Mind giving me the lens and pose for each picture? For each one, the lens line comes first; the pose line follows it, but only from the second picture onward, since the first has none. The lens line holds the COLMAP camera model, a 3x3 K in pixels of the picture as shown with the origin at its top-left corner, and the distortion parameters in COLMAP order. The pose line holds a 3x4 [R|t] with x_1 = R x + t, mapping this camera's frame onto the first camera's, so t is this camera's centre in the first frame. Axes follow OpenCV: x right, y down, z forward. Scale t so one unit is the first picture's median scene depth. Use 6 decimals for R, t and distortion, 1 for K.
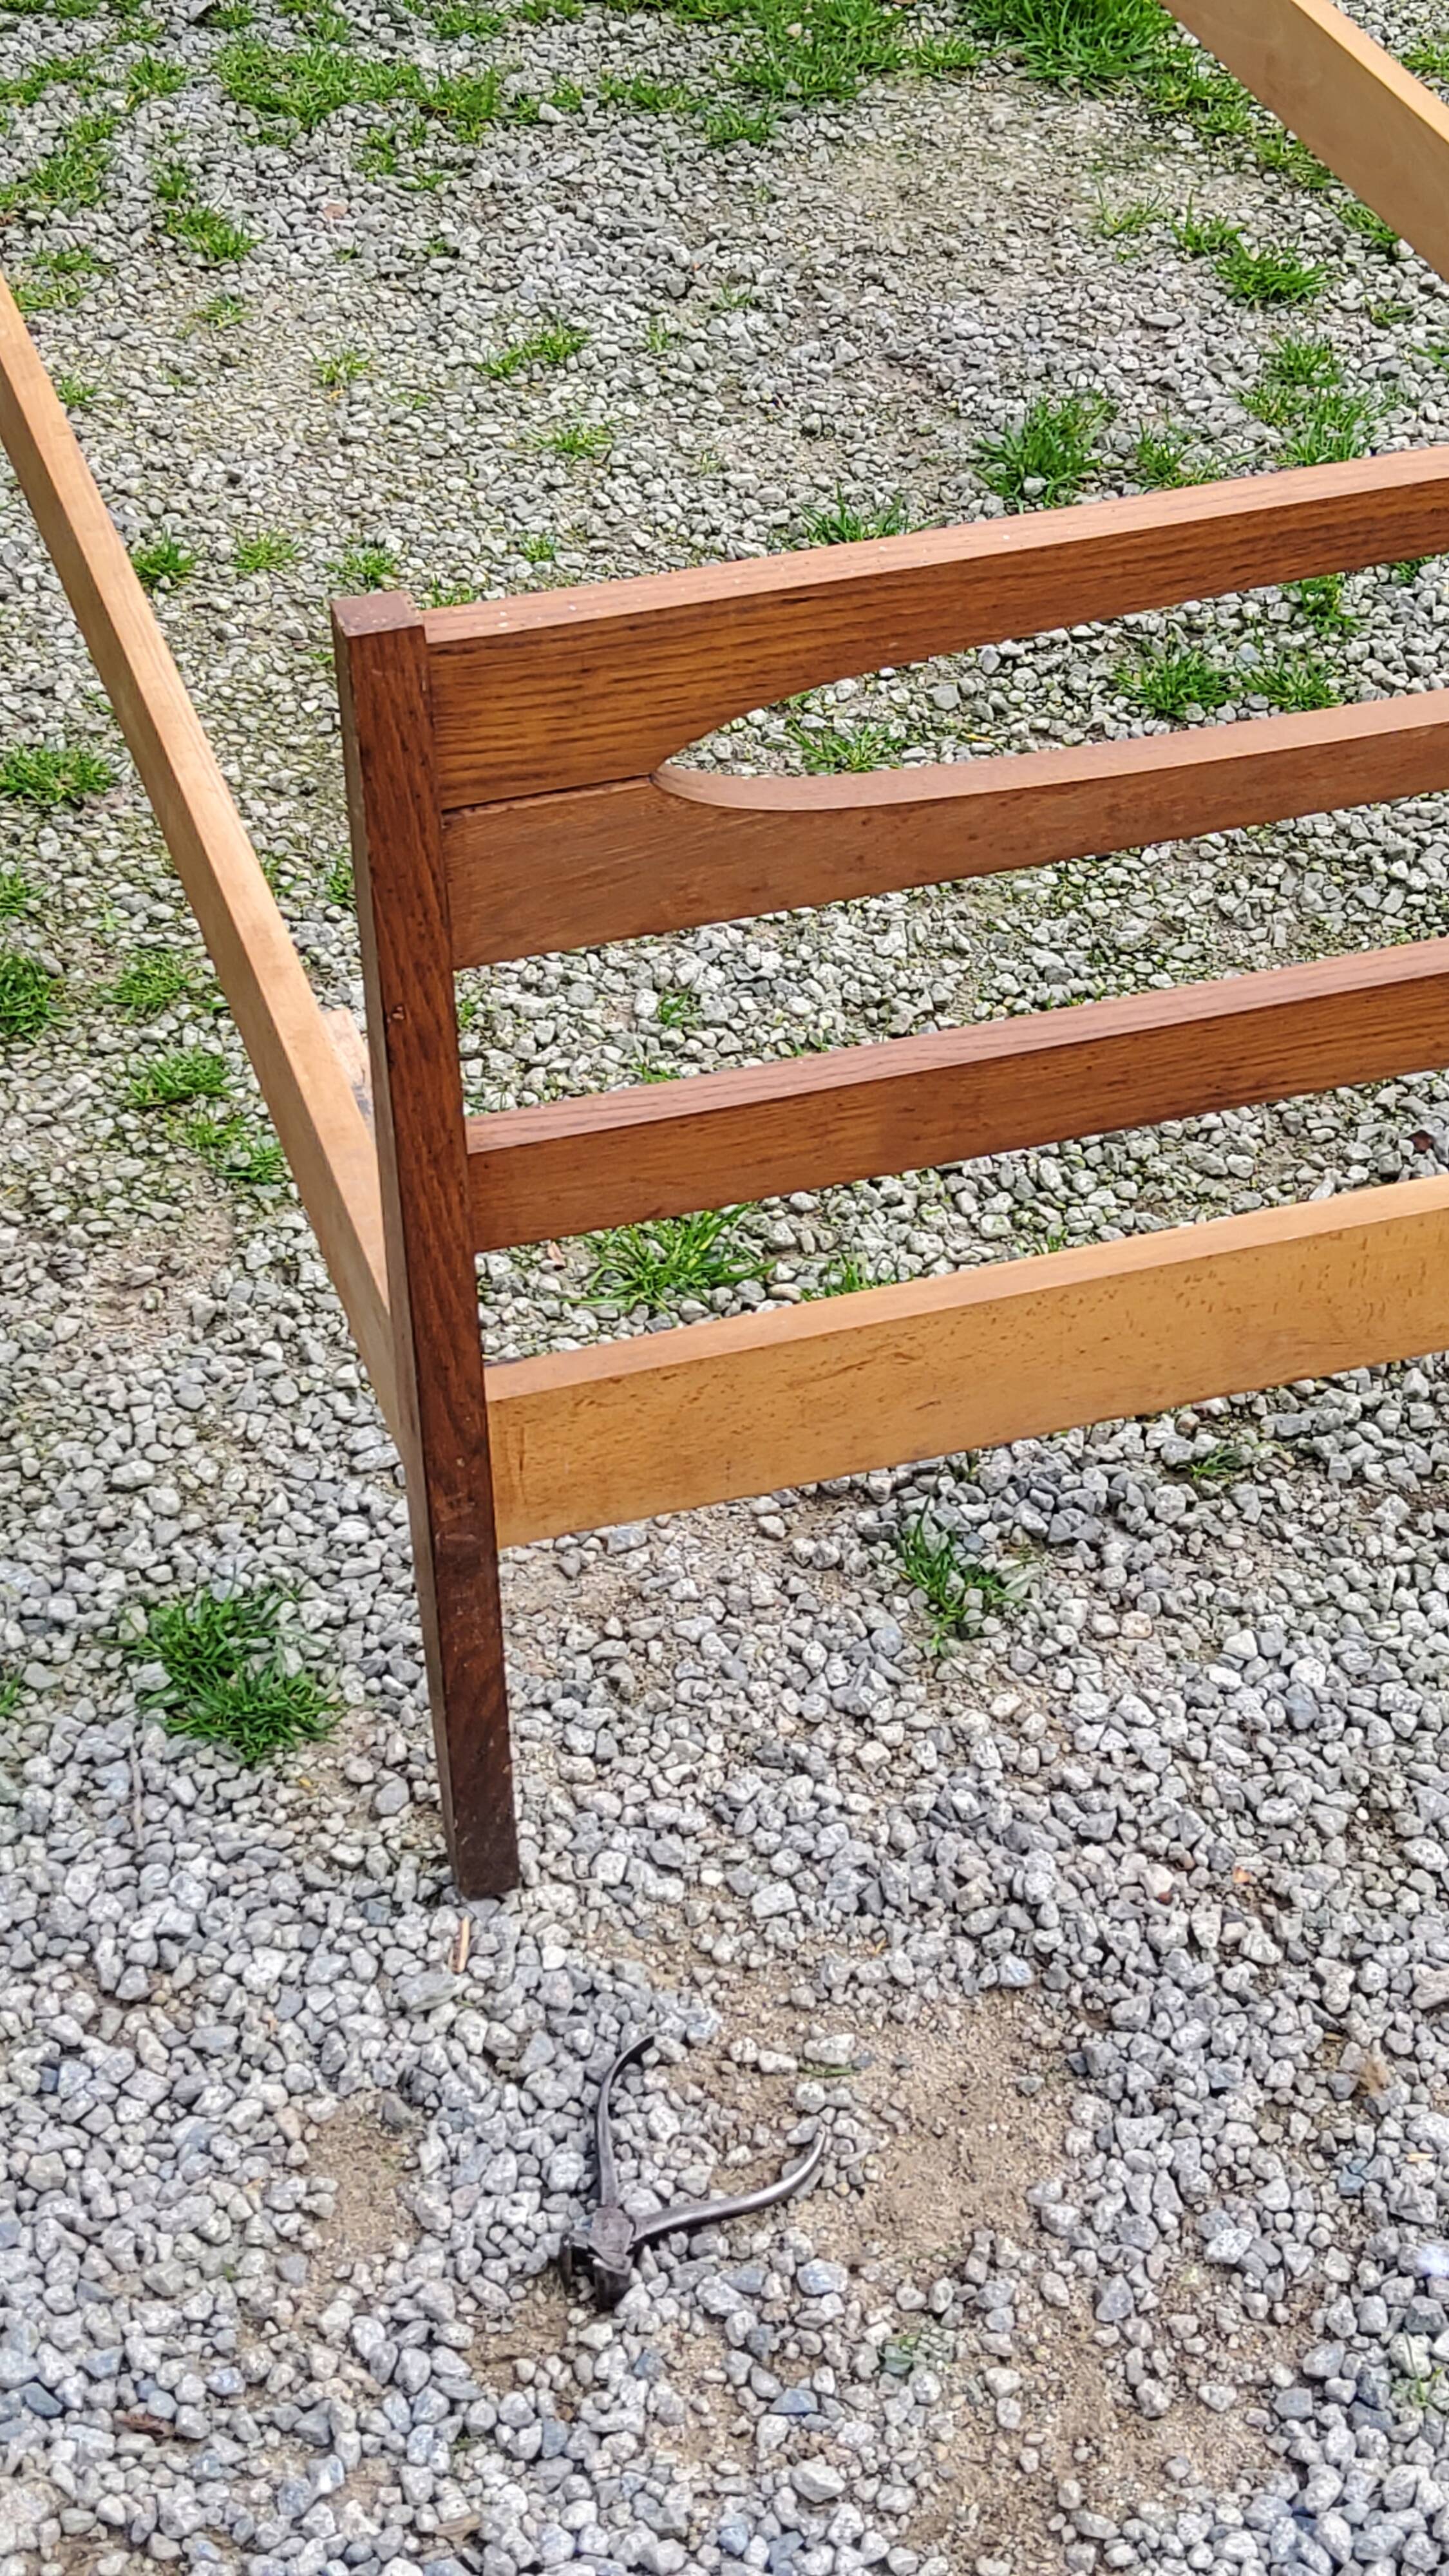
lens RADIAL K [[3803.5, 0, 705.1], [0, 3803.5, 1281.4], [0, 0, 1]] dist [0.109953, 0.000000]
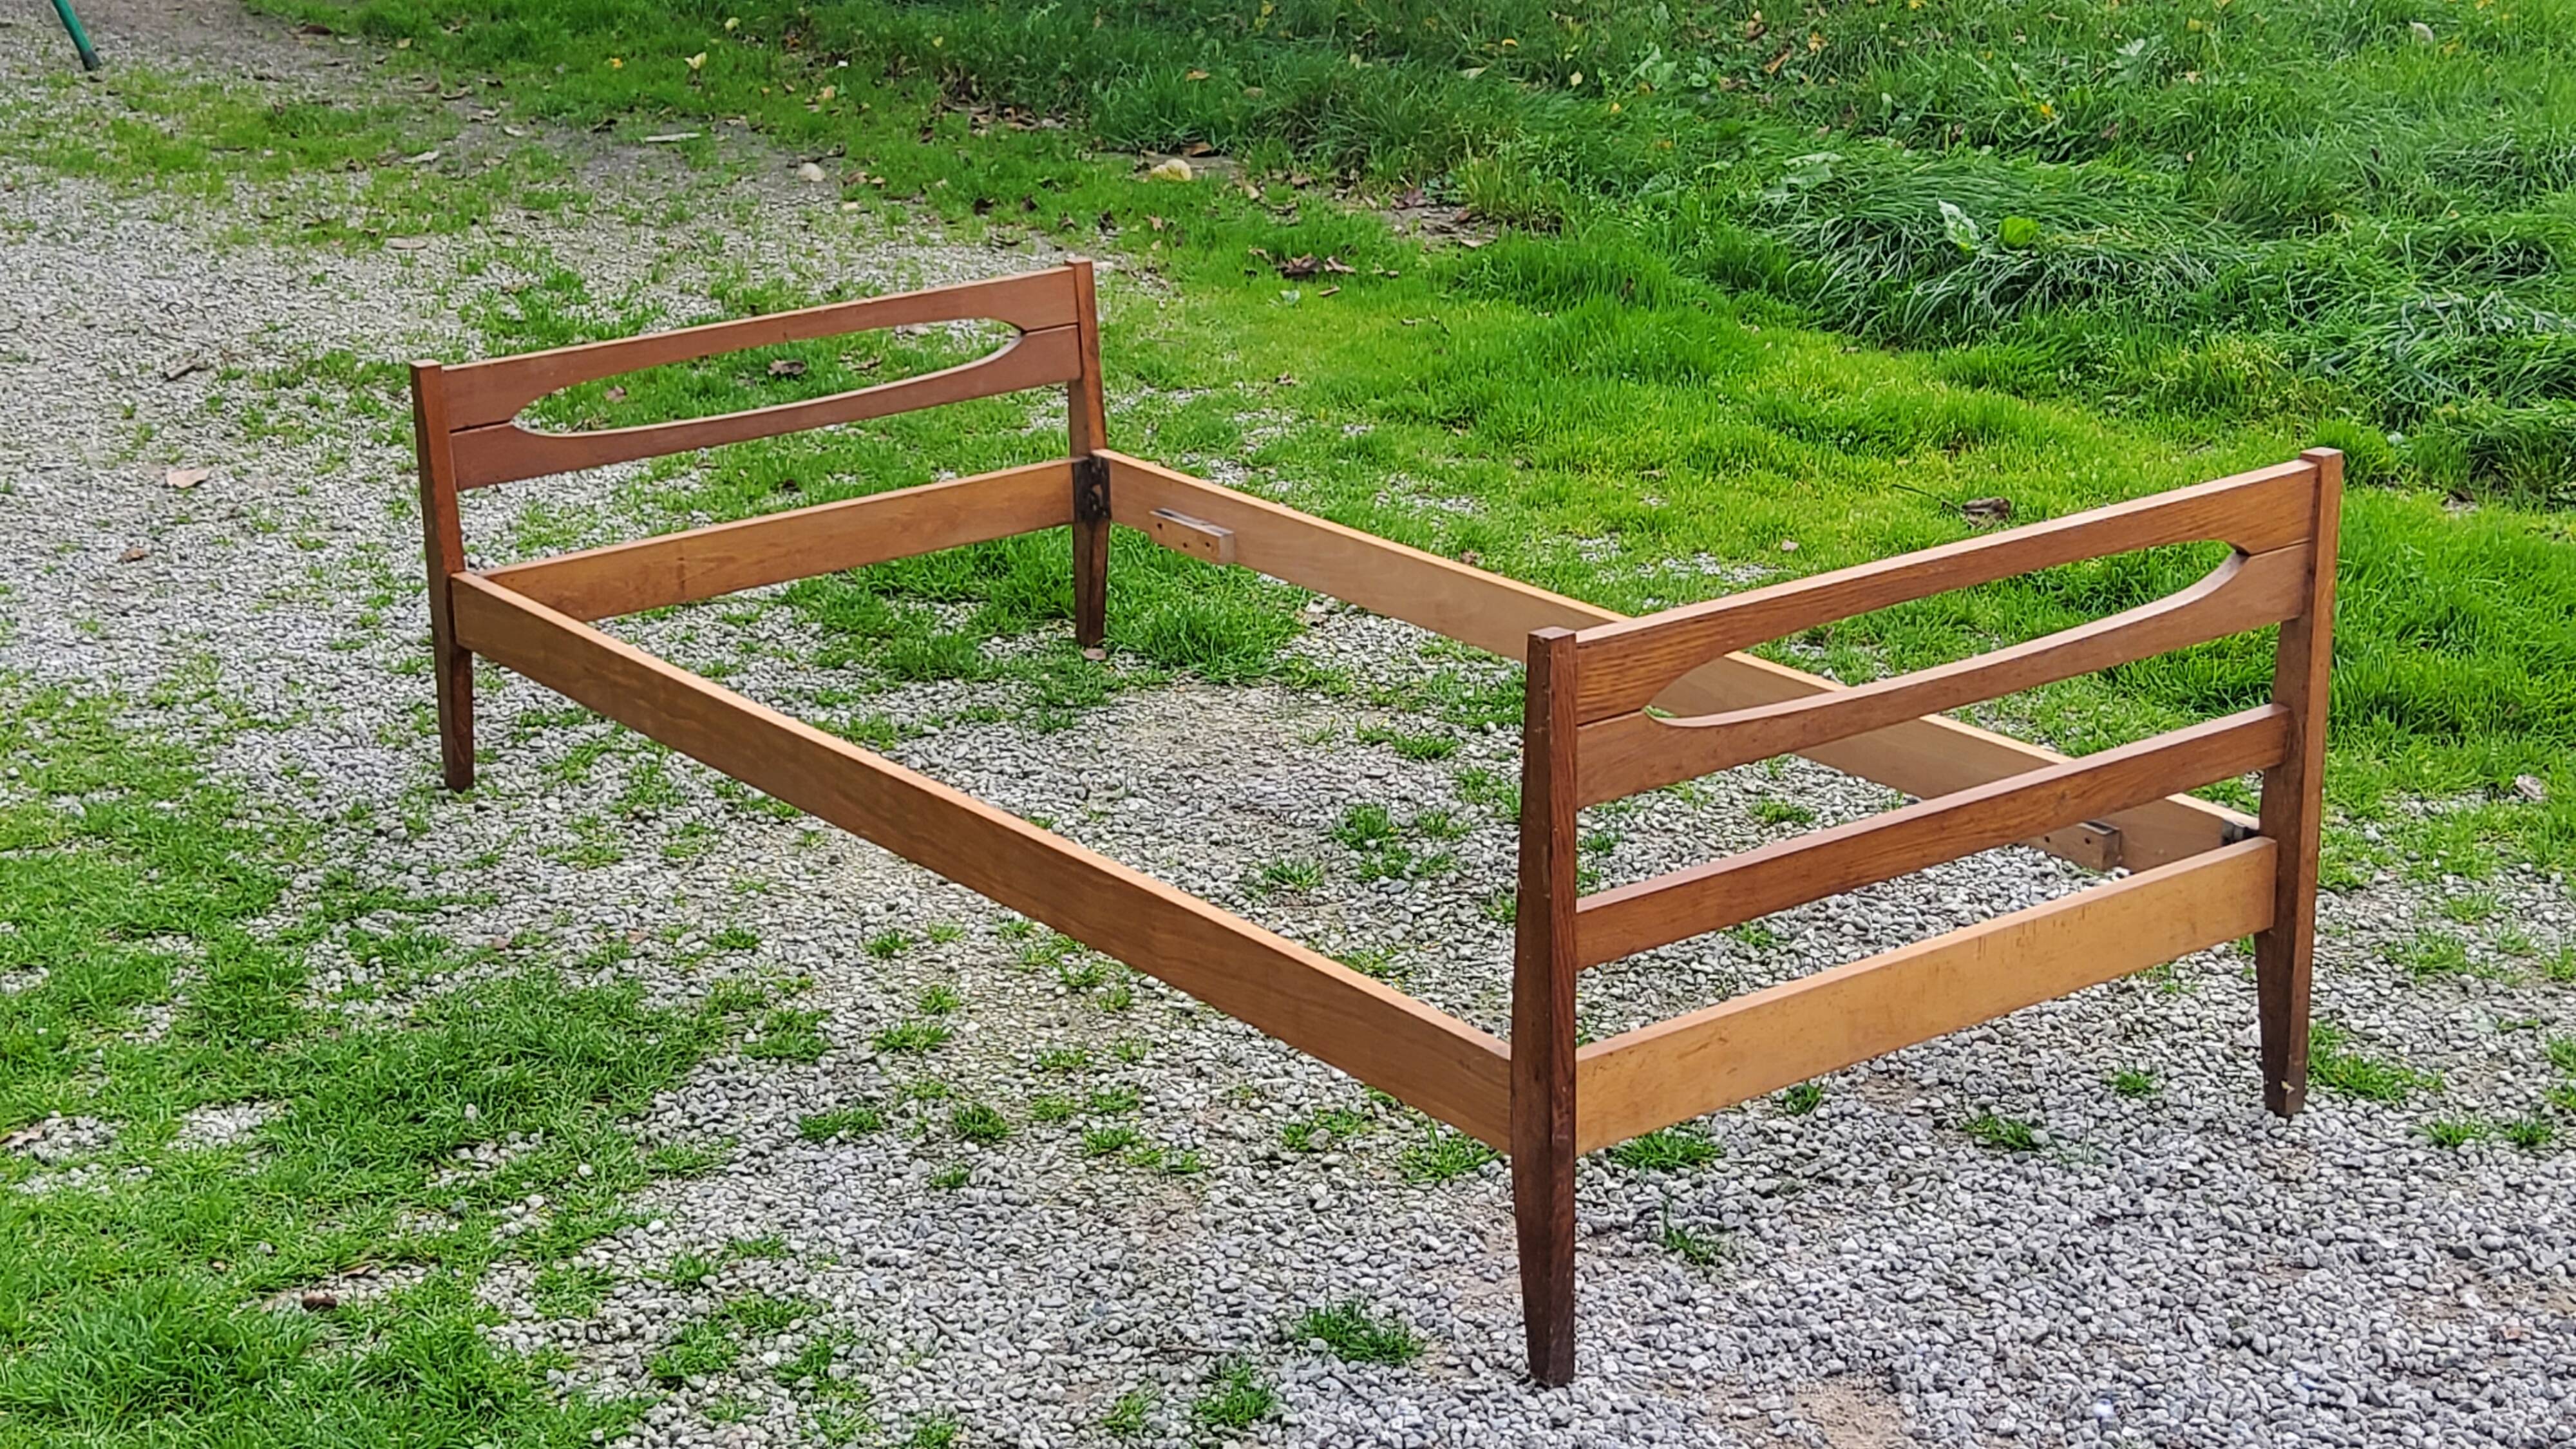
lens RADIAL K [[3803.5, 0, 1276.4], [0, 3803.5, 729.3], [0, 0, 1]] dist [0.109953, 0.000000]
pose [[0.936490, -0.100582, 0.335962, -0.684542], [0.223384, 0.909586, -0.350362, 0.431995], [-0.270346, 0.403159, 0.874286, -0.625309]]
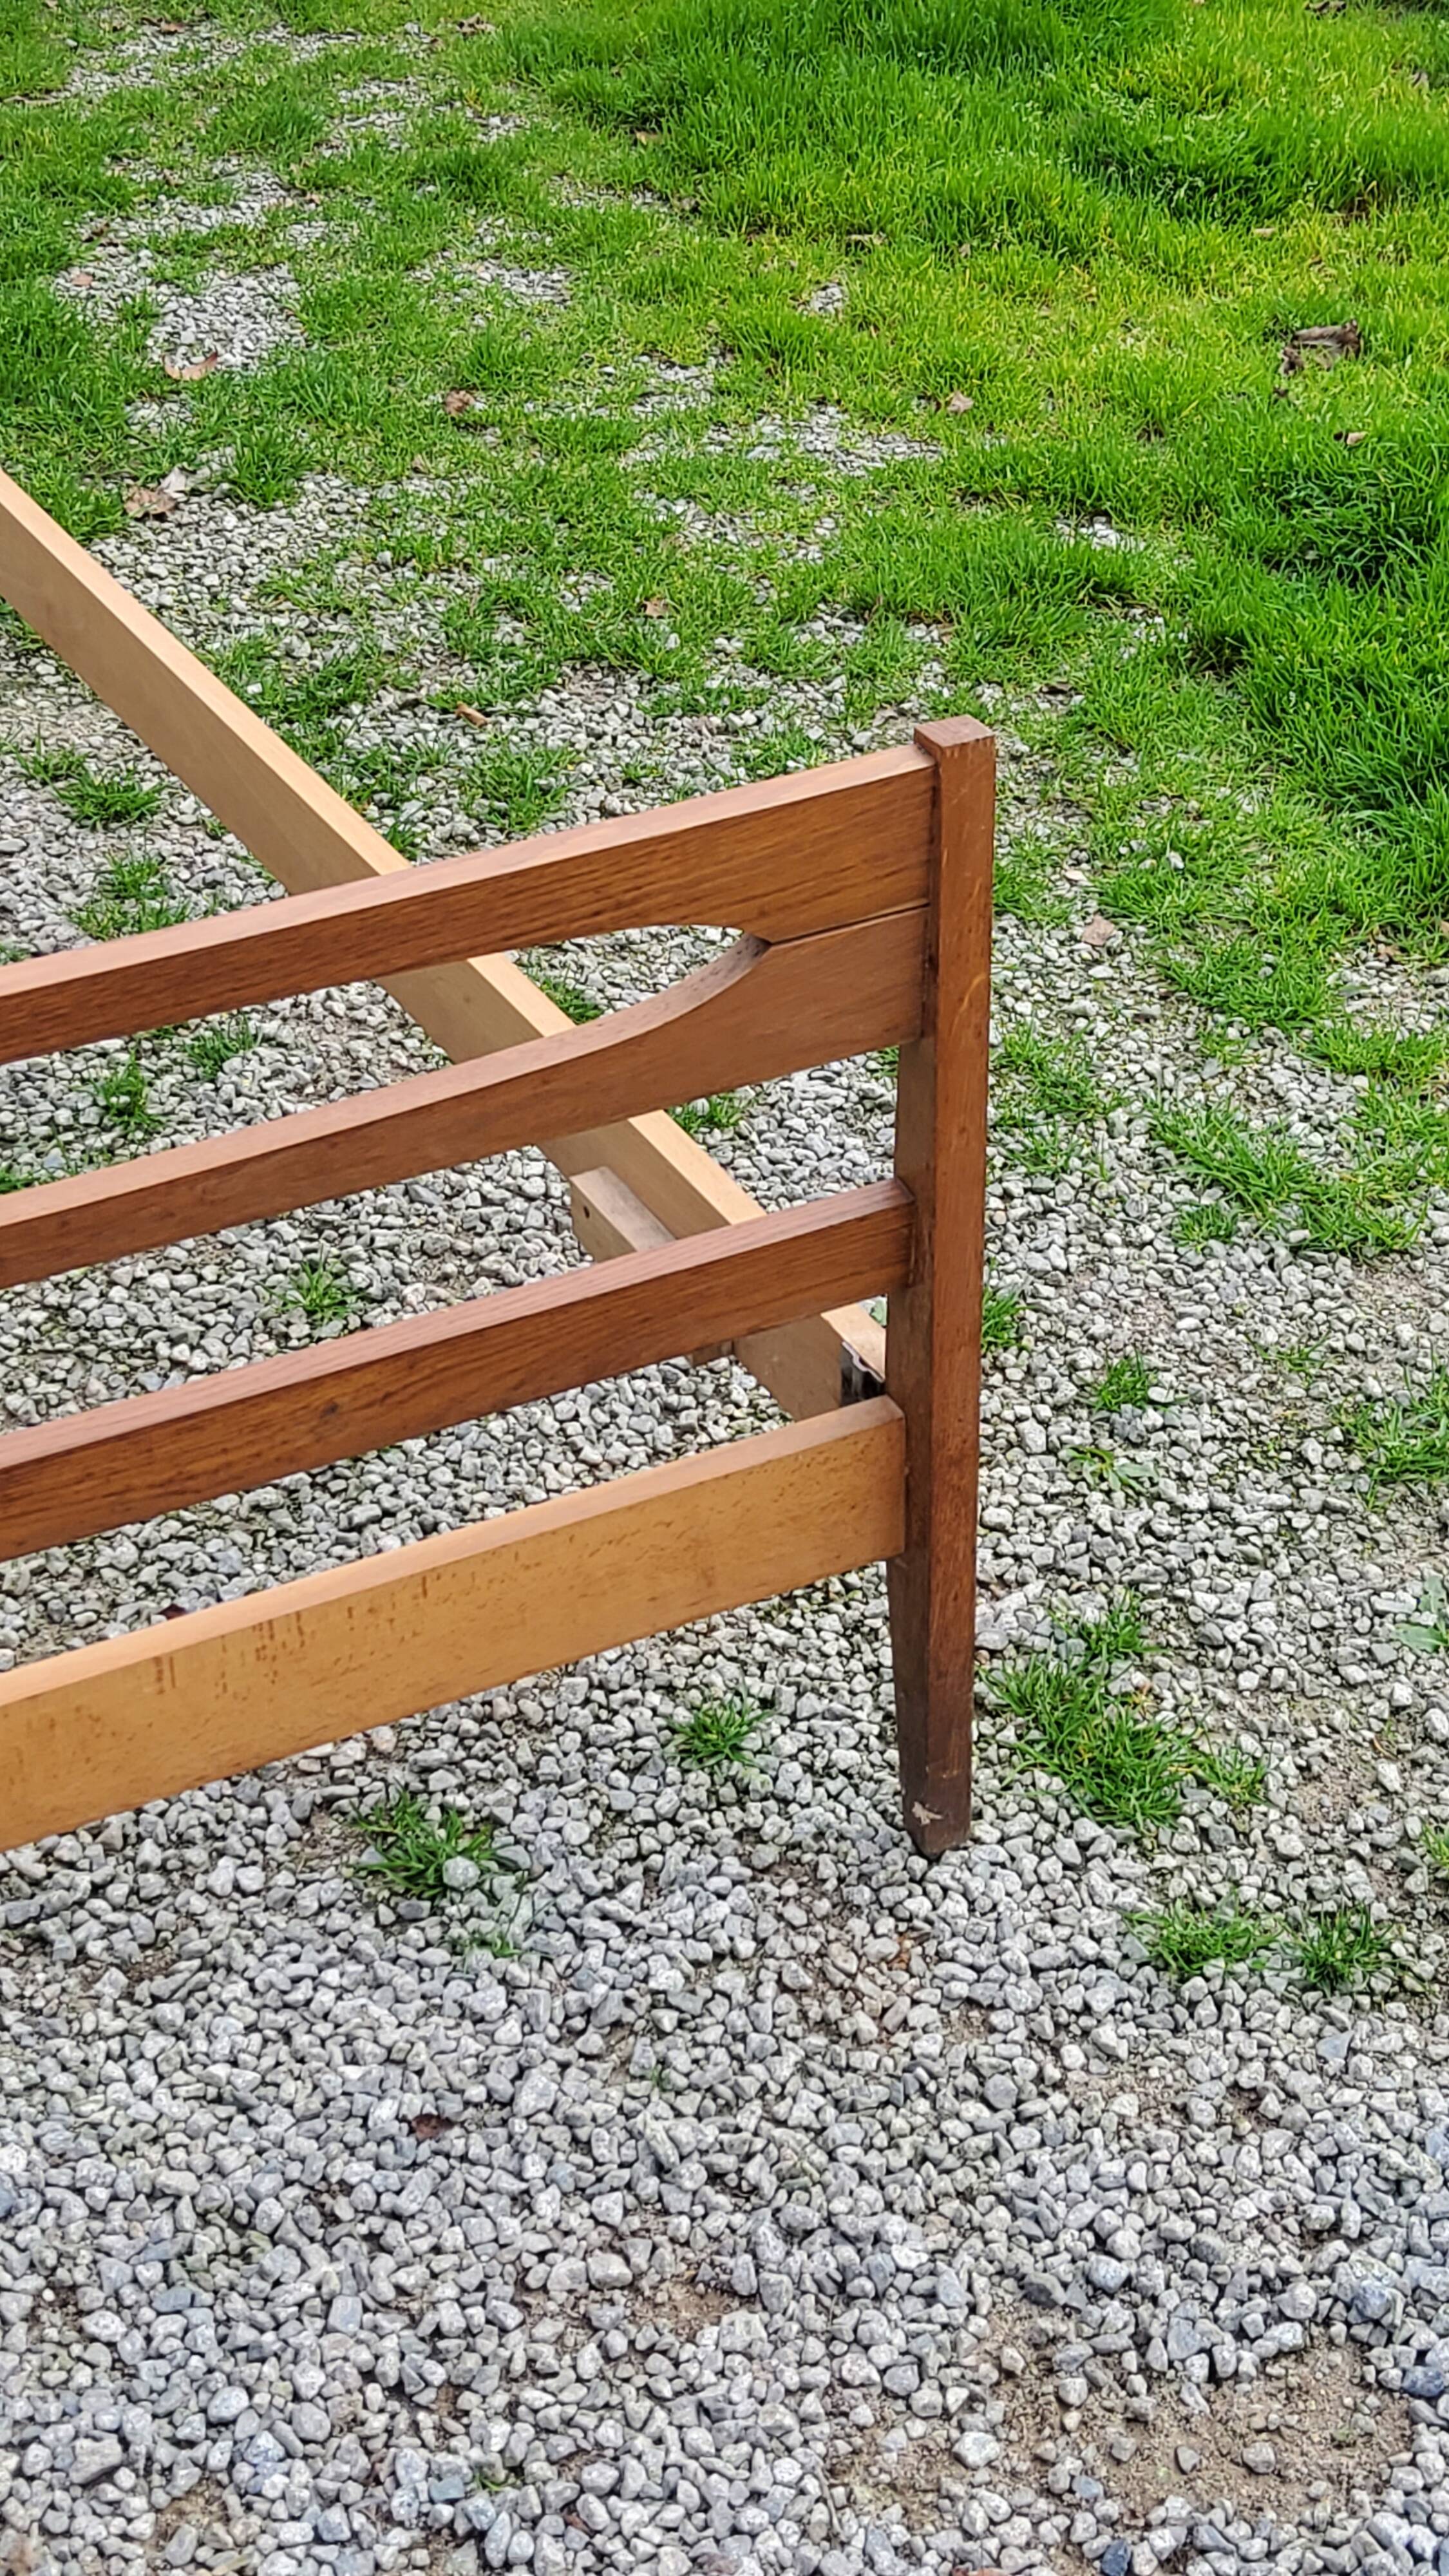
lens RADIAL K [[3769.5, 0, 745.6], [0, 3769.5, 1284.2], [0, 0, 1]] dist [0.059925, 0.000000]
pose [[0.980920, -0.101956, 0.165531, 0.193751], [0.119440, 0.987860, -0.099331, -0.005155], [-0.153394, 0.117207, 0.981190, -0.057151]]
